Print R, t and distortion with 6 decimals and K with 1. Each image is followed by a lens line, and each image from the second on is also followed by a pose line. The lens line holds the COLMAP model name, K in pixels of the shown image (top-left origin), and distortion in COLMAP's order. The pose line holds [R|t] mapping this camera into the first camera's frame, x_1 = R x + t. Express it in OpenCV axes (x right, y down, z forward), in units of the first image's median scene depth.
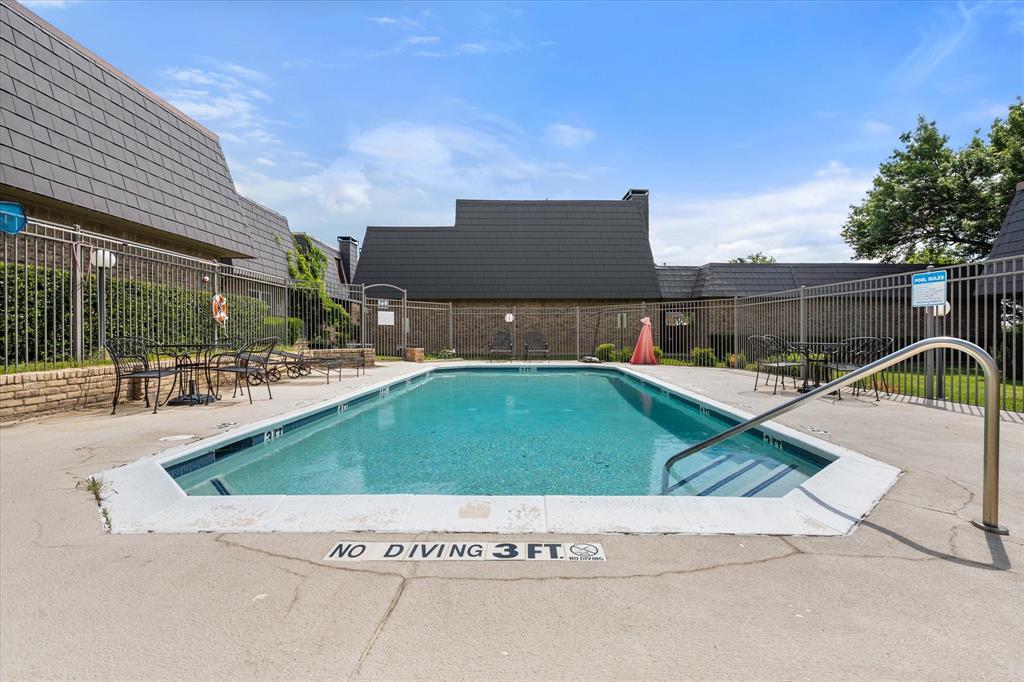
lens RADIAL K [[463.7, 0, 512.7], [0, 463.7, 335.7], [0, 0, 1]] dist [0.000365, -0.000049]
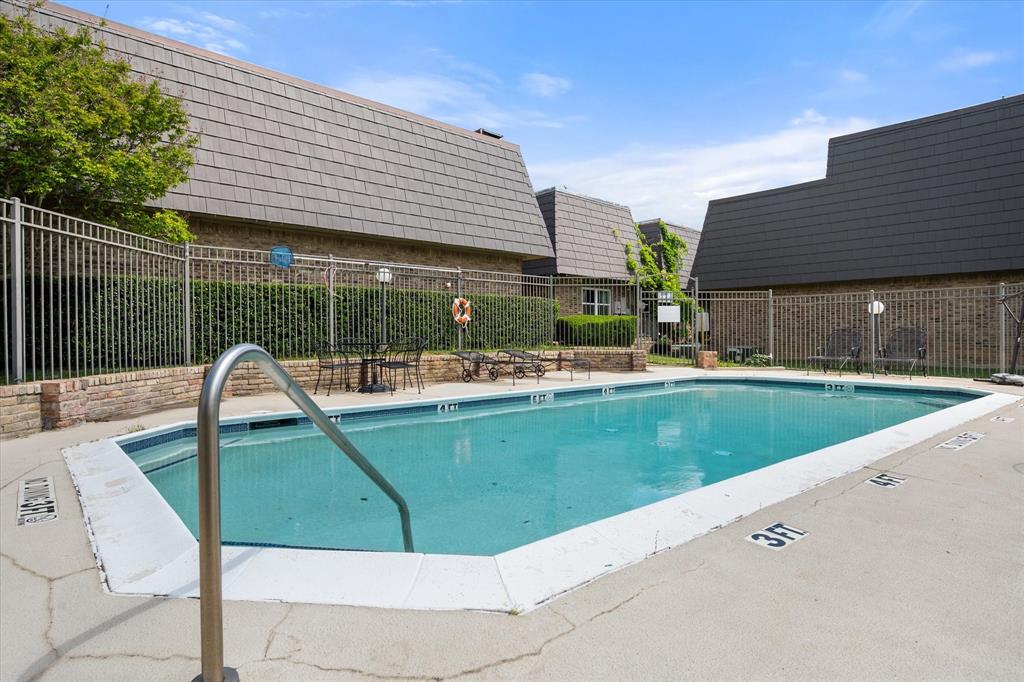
lens RADIAL K [[557.0, 0, 512.4], [0, 557.0, 343.0], [0, 0, 1]] dist [0.002738, -0.001647]
pose [[0.670269, 0.011970, -0.742021, 0.254167], [-0.000125, 0.999872, 0.016017, -0.002132], [0.742118, -0.010643, 0.670185, 0.118008]]
